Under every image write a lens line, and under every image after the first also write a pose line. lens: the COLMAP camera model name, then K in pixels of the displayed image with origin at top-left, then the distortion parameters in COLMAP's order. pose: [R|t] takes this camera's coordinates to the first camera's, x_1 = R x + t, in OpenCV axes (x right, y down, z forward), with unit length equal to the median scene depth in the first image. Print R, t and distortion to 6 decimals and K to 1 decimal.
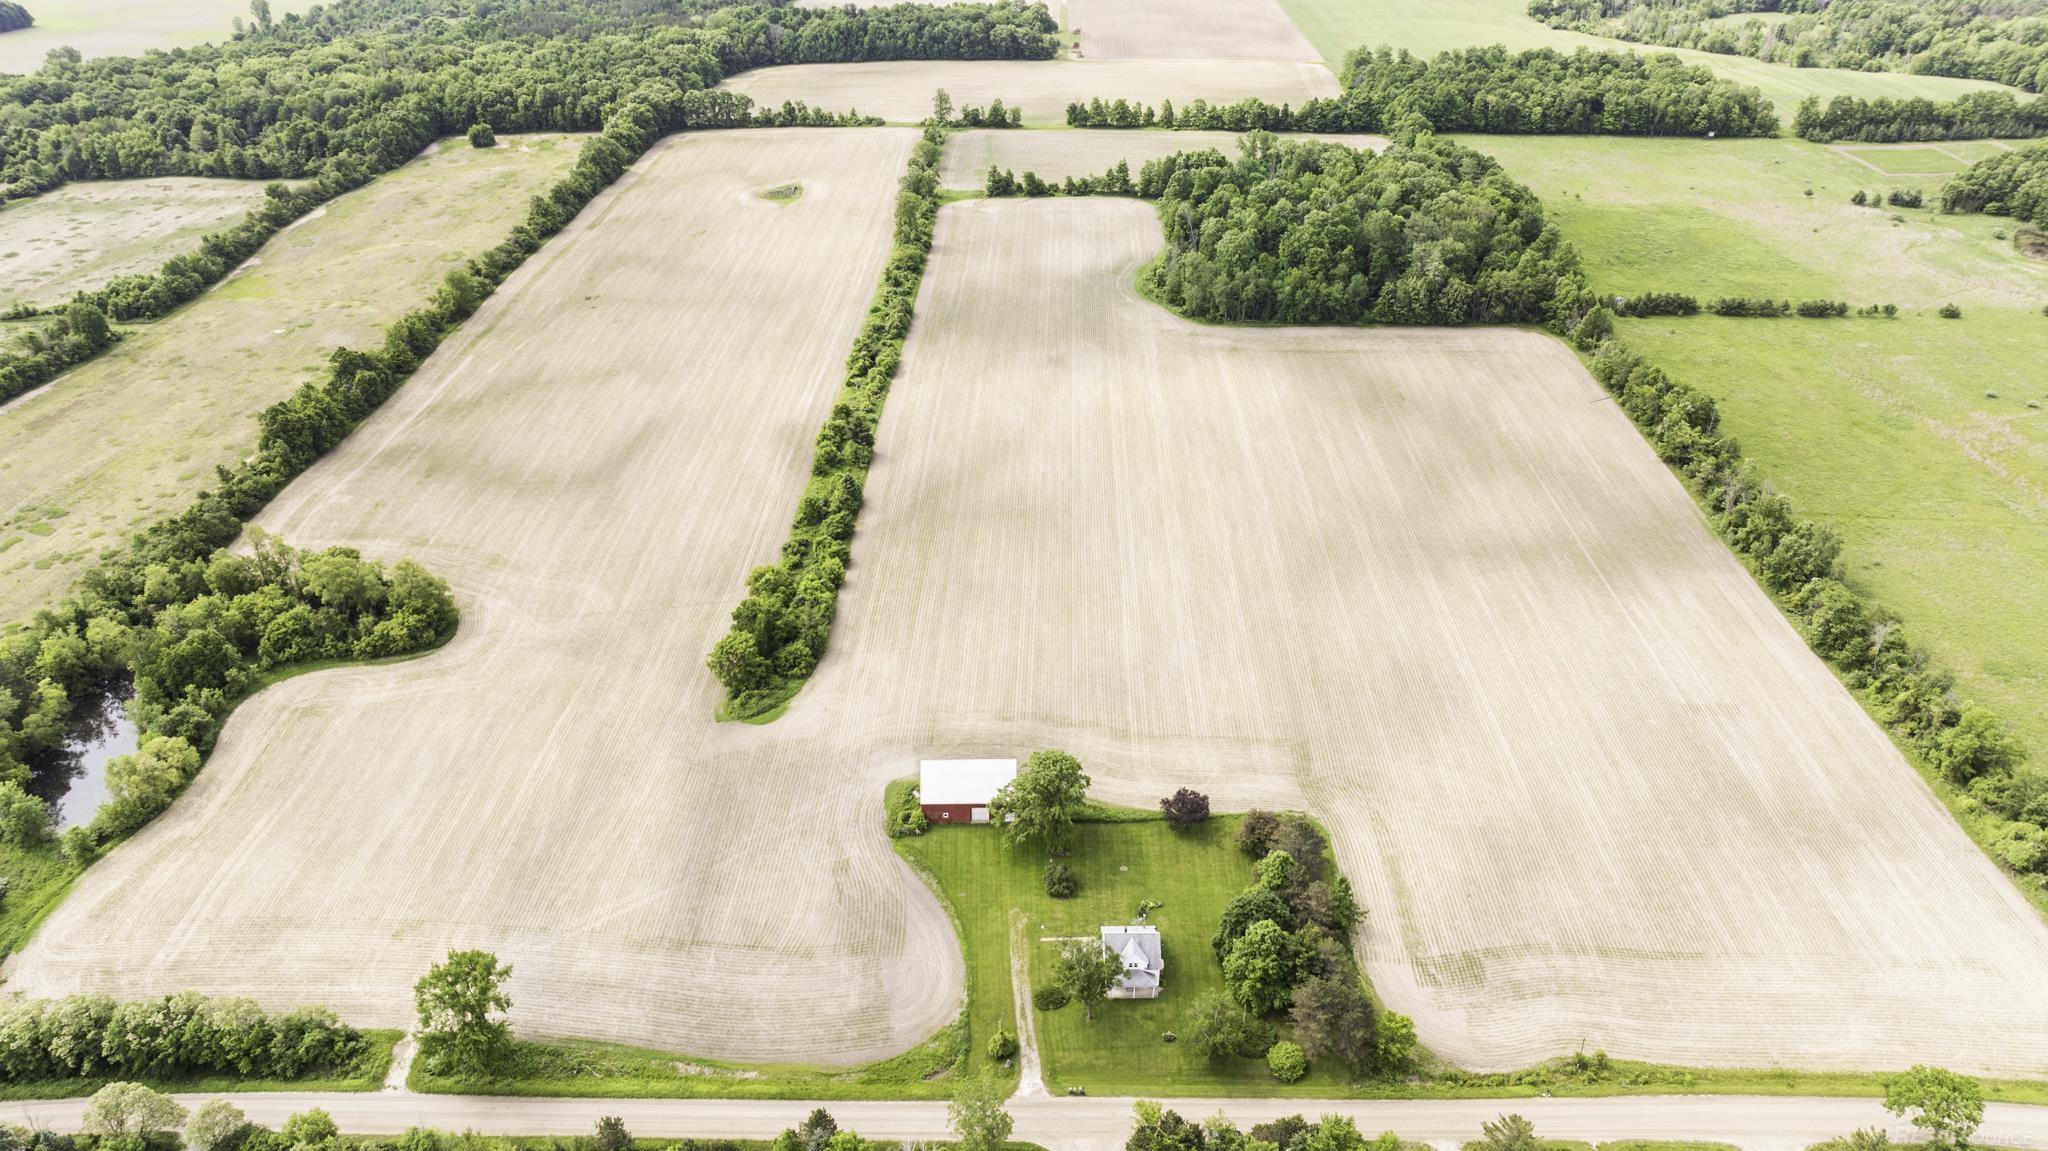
lens RADIAL K [[1439.0, 0, 1019.7], [0, 1439.0, 580.7], [0, 0, 1]] dist [-0.043797, 0.041269]
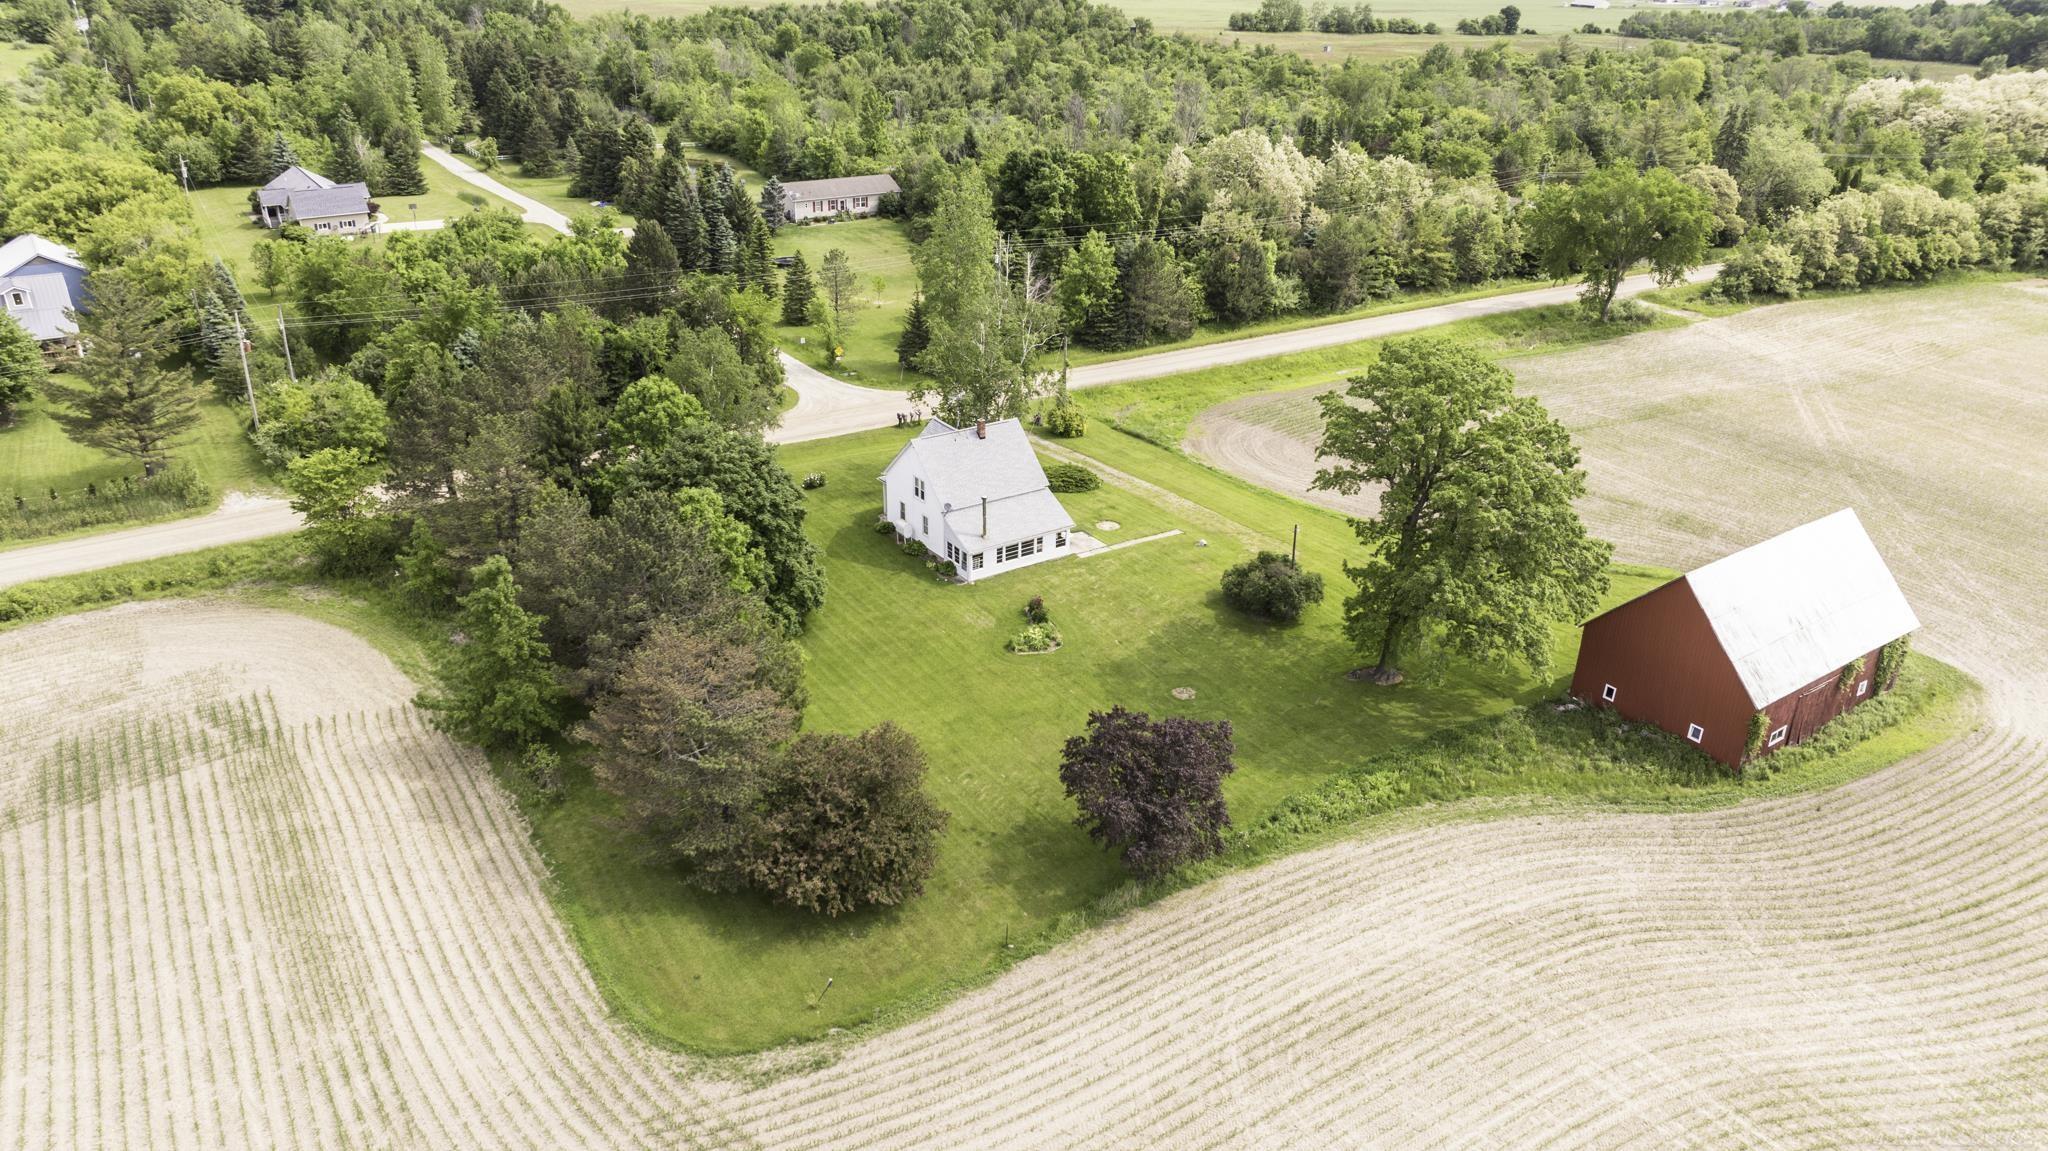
lens RADIAL K [[1439.0, 0, 1019.7], [0, 1439.0, 580.7], [0, 0, 1]] dist [-0.043797, 0.041269]
pose [[-0.827955, 0.230071, -0.511427, 0.145714], [-0.292088, 0.601583, 0.743493, -0.028844], [0.478723, 0.764960, -0.430883, 0.597708]]
